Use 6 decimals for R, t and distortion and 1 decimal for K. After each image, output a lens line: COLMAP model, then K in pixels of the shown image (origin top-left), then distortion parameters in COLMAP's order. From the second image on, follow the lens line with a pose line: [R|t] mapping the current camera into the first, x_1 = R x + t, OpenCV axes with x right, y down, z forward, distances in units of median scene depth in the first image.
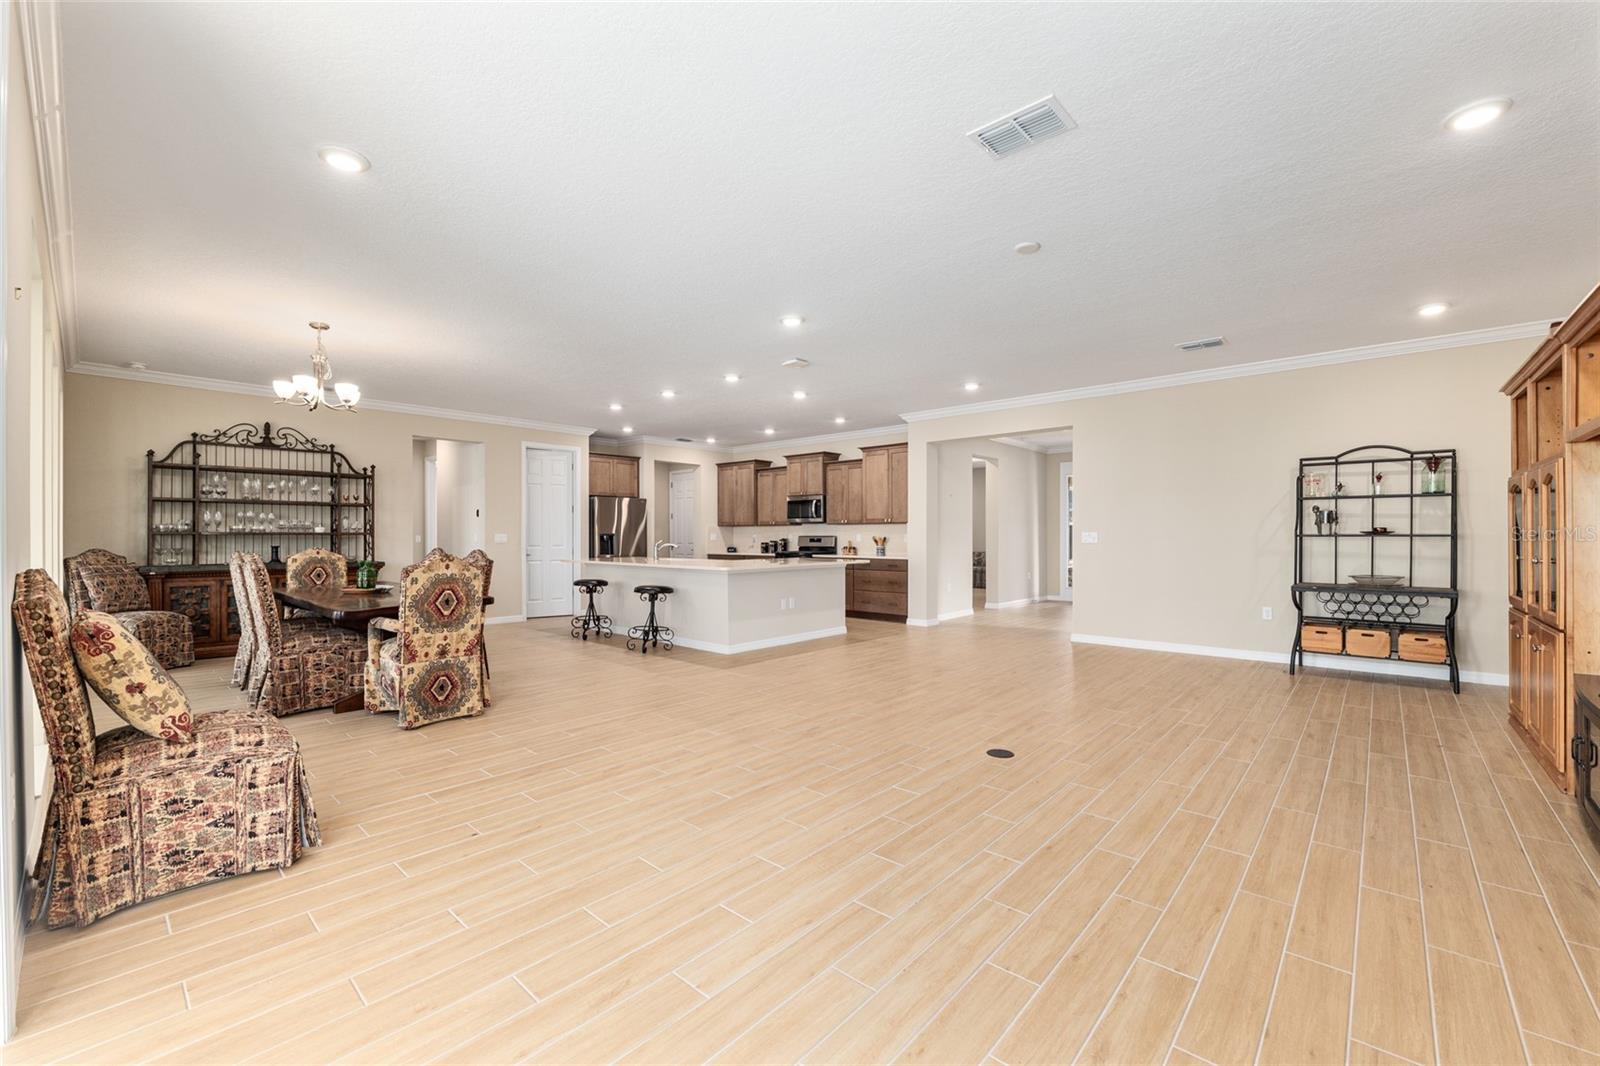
lens RADIAL K [[648.4, 0, 800.0], [0, 648.4, 533.0], [0, 0, 1]] dist [-0.009770, -0.000008]
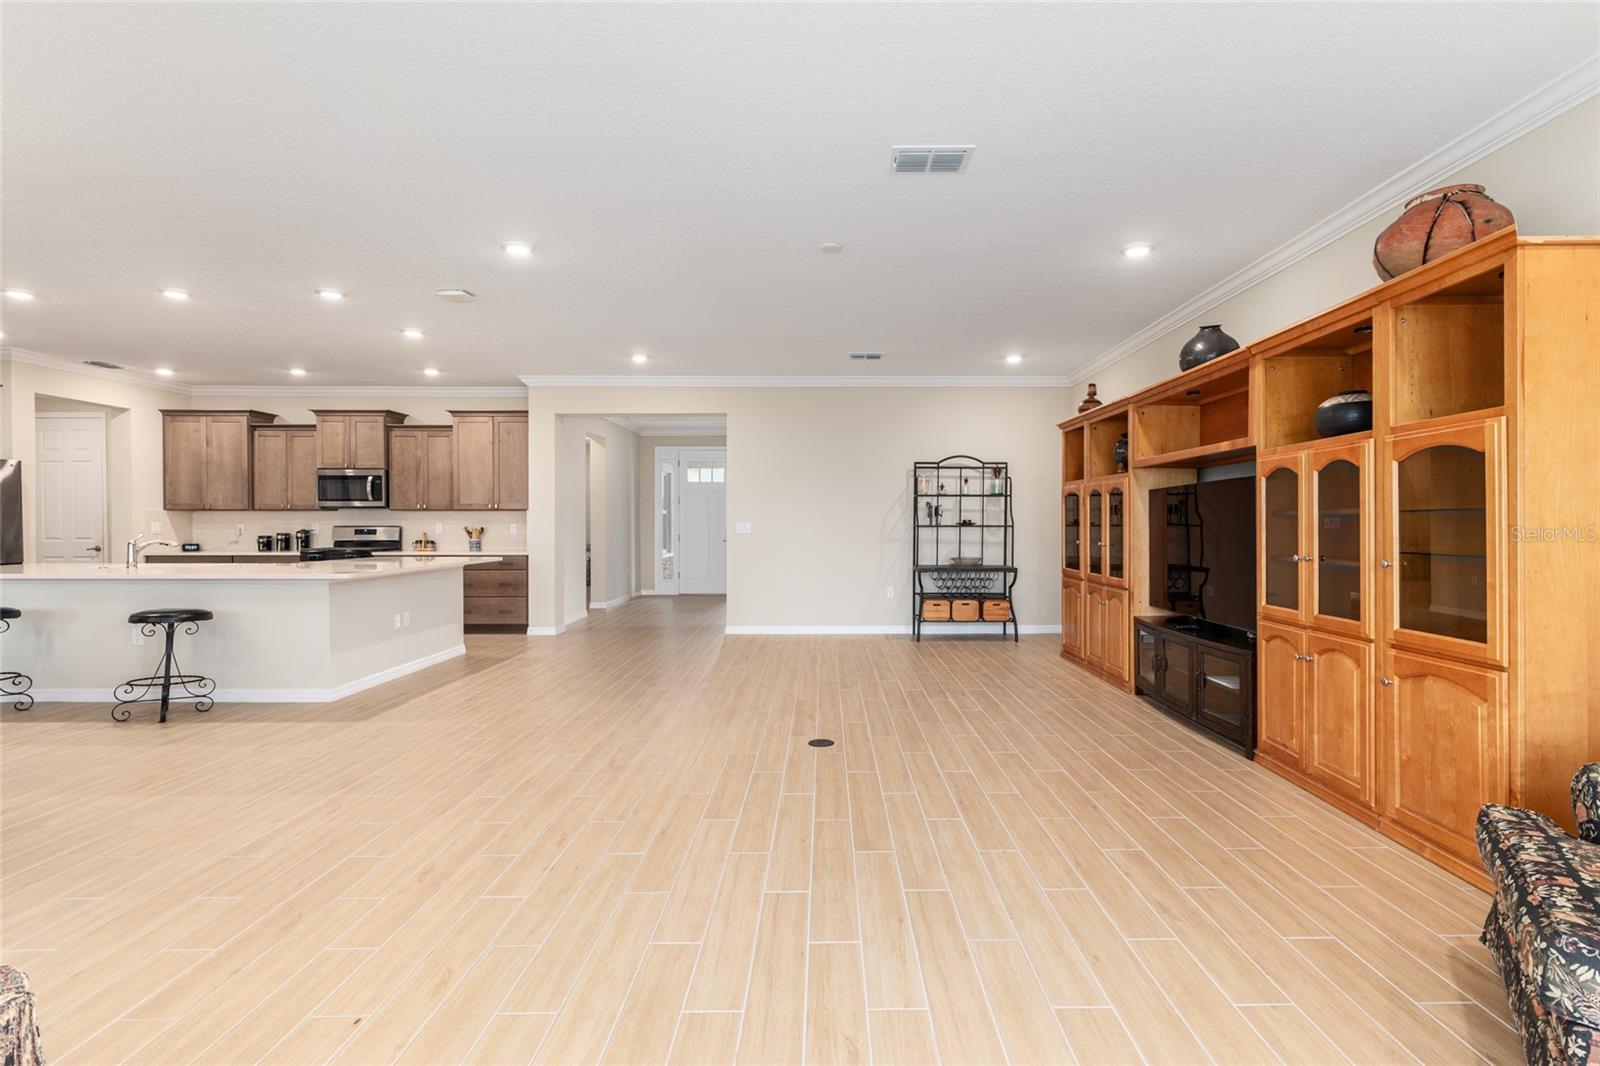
lens RADIAL K [[750.7, 0, 829.1], [0, 750.7, 525.3], [0, 0, 1]] dist [0.002761, 0.000165]
pose [[0.737650, -0.000739, 0.675182, -0.290155], [-0.003651, 0.999980, 0.005083, -0.004104], [-0.675173, -0.006215, 0.737633, 0.076349]]
